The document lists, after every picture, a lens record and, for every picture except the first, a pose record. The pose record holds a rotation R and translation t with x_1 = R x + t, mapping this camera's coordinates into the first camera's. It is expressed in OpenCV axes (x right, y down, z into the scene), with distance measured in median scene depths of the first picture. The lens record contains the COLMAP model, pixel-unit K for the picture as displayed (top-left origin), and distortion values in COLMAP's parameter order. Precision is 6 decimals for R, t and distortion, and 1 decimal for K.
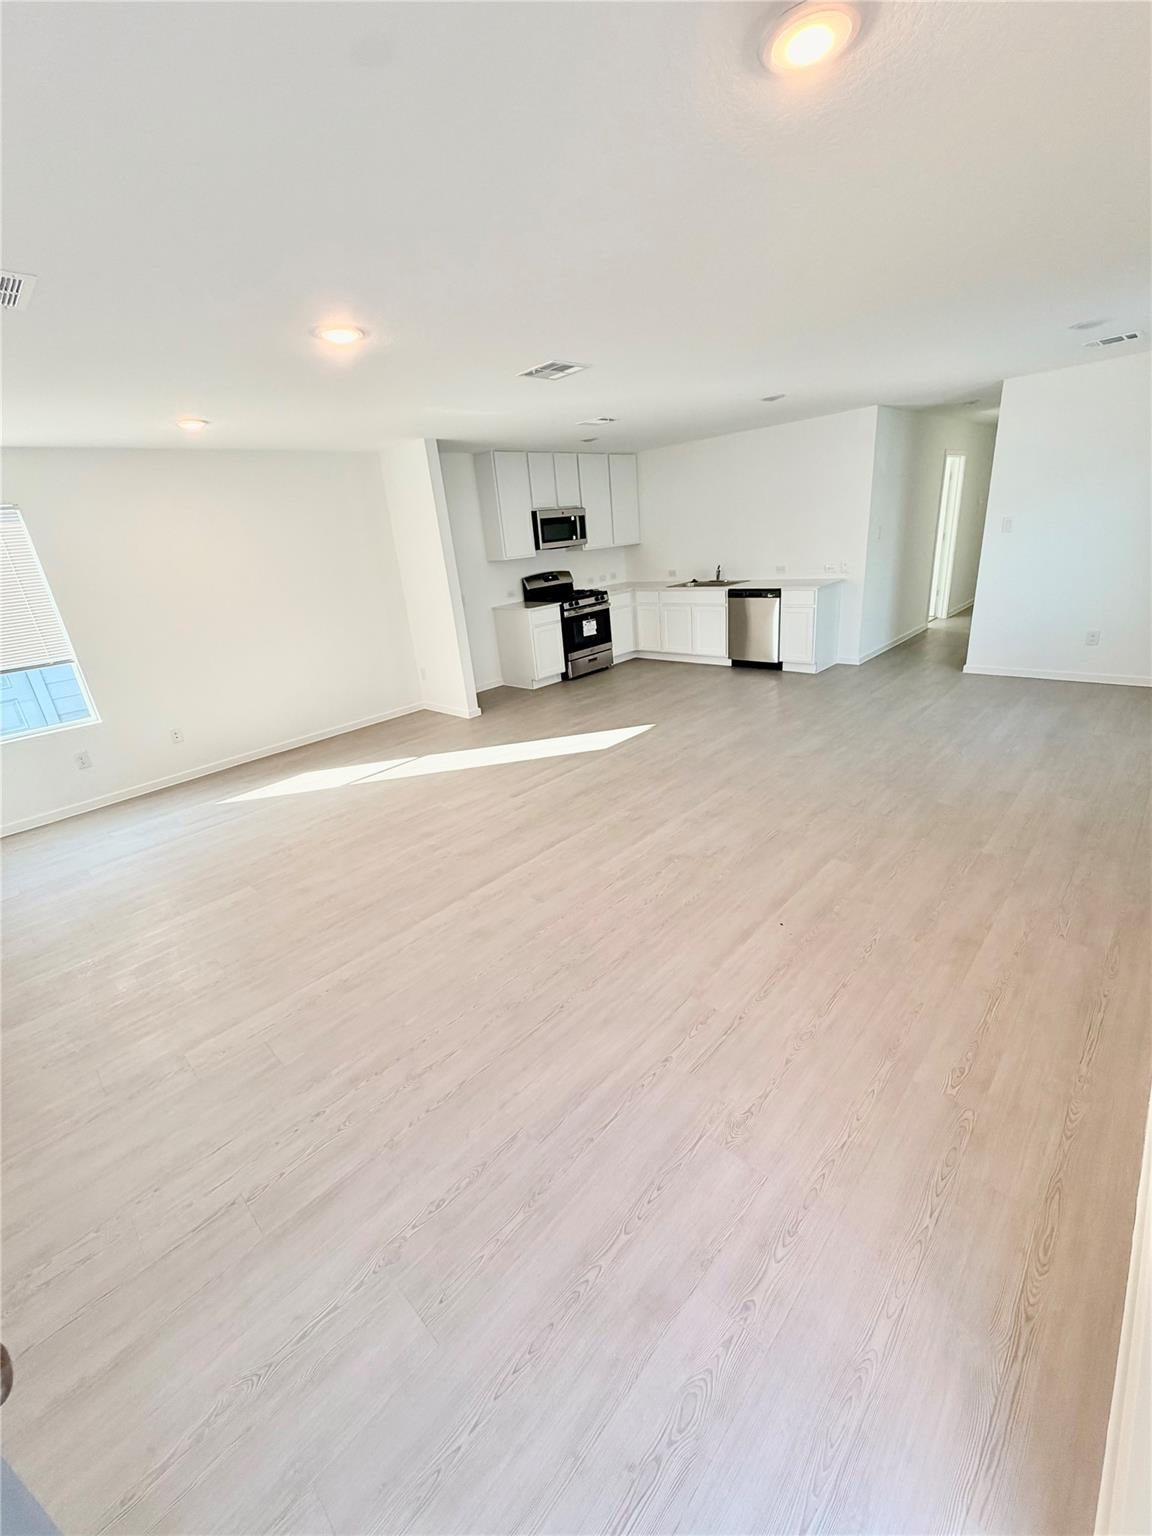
lens RADIAL K [[613.2, 0, 579.4], [0, 613.2, 760.0], [0, 0, 1]] dist [-0.000239, -0.000298]
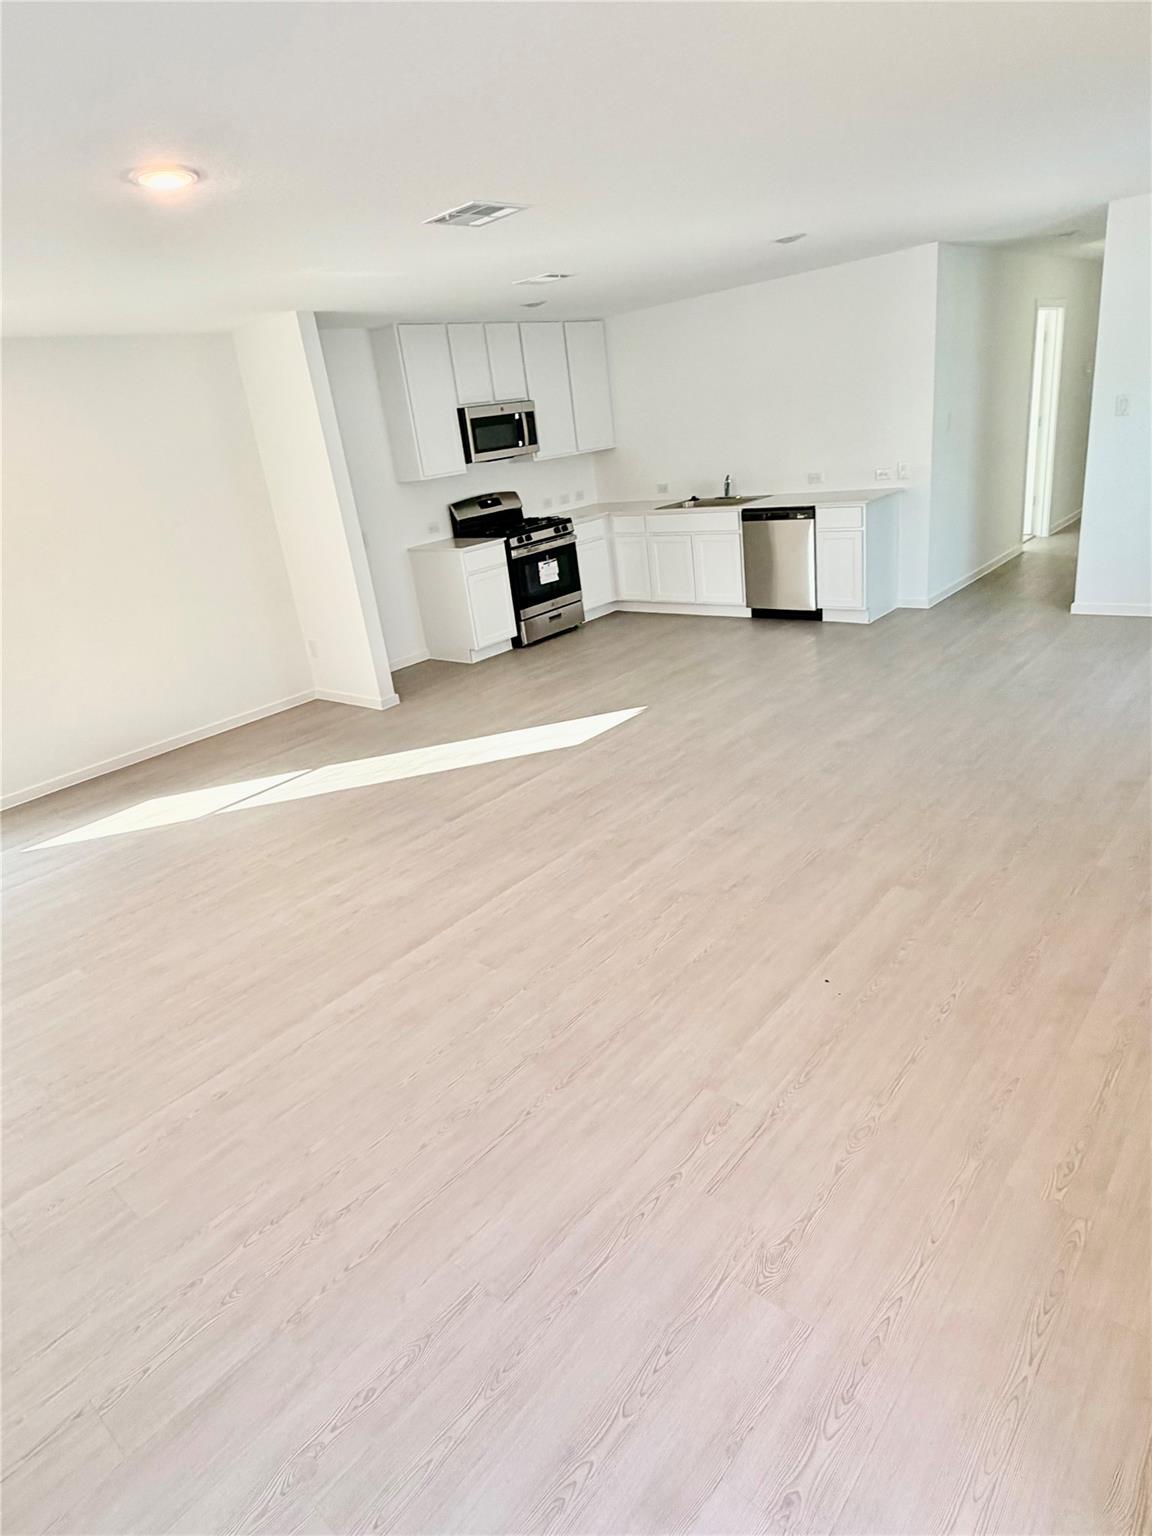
lens RADIAL K [[876.9, 0, 576.0], [0, 876.9, 768.0], [0, 0, 1]] dist [-0.001518, 0.000035]
pose [[0.998284, -0.048636, 0.032617, 0.009194], [0.048166, 0.998726, 0.015035, -0.009872], [-0.033306, -0.013438, 0.999355, -0.016395]]
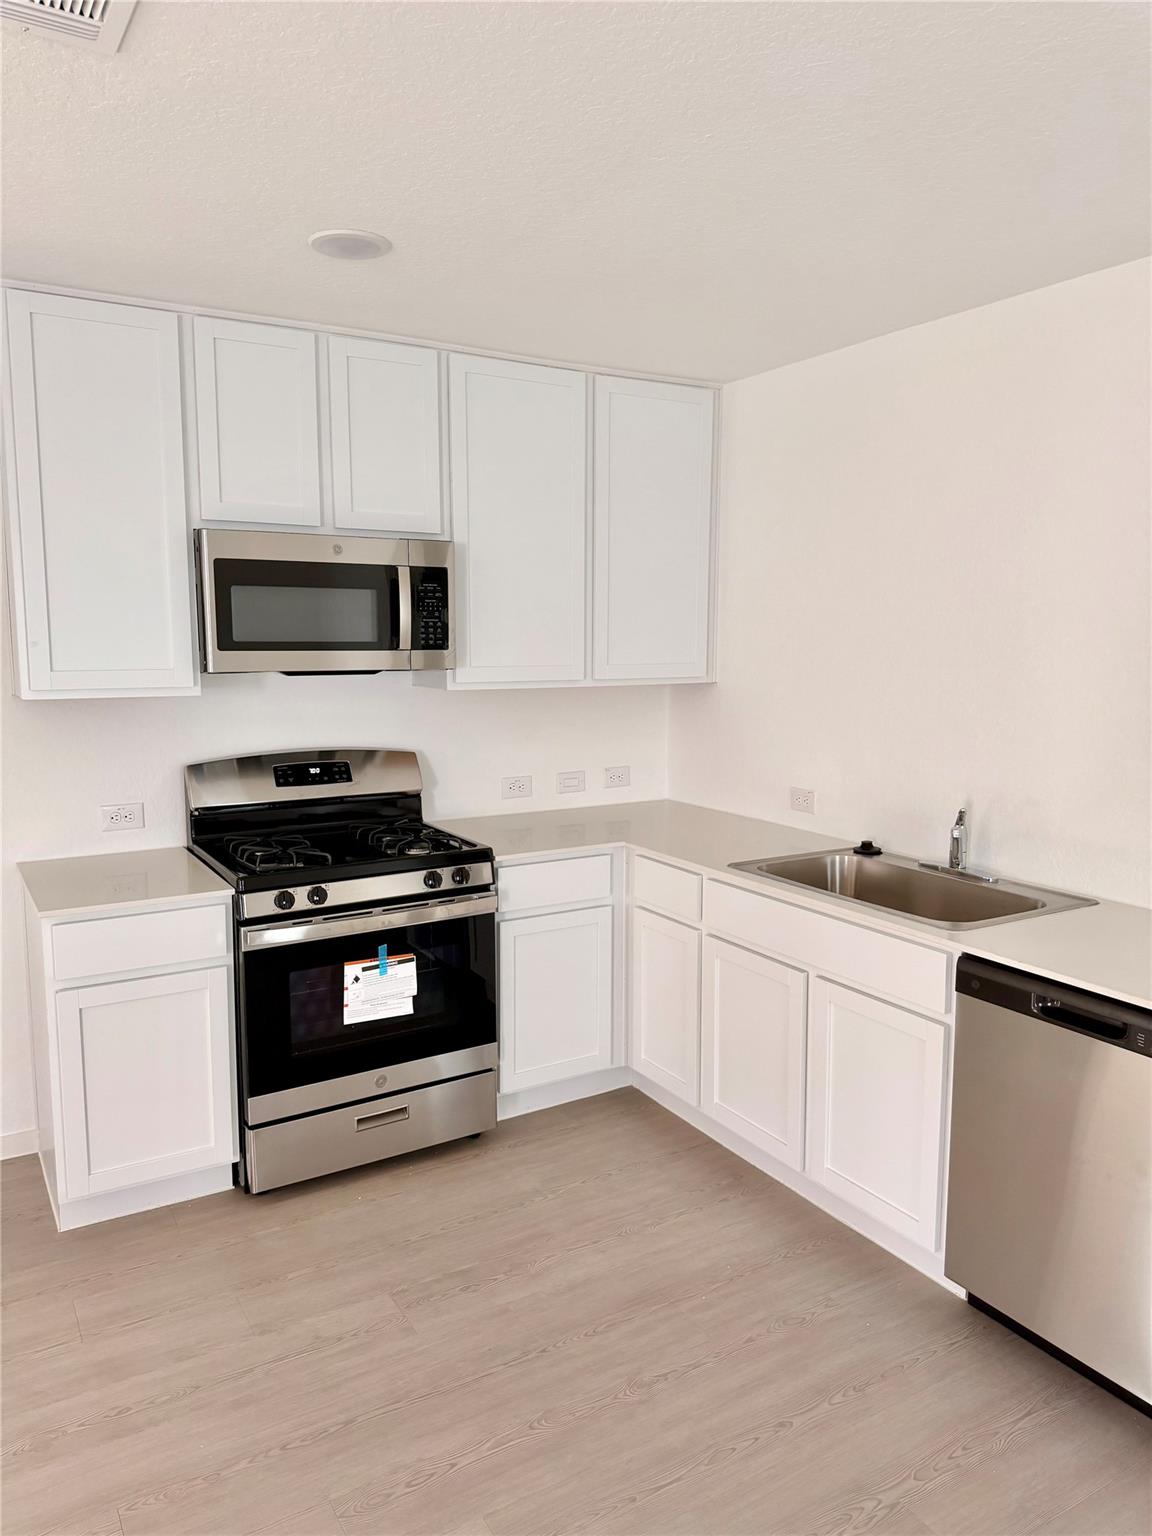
lens RADIAL K [[1062.2, 0, 576.0], [0, 1062.2, 768.0], [0, 0, 1]] dist [-0.002587, -0.001103]
pose [[0.965145, 0.115996, -0.234605, 0.394006], [-0.165573, 0.964846, -0.204104, -0.491982], [0.202683, 0.235834, 0.950422, 1.272563]]
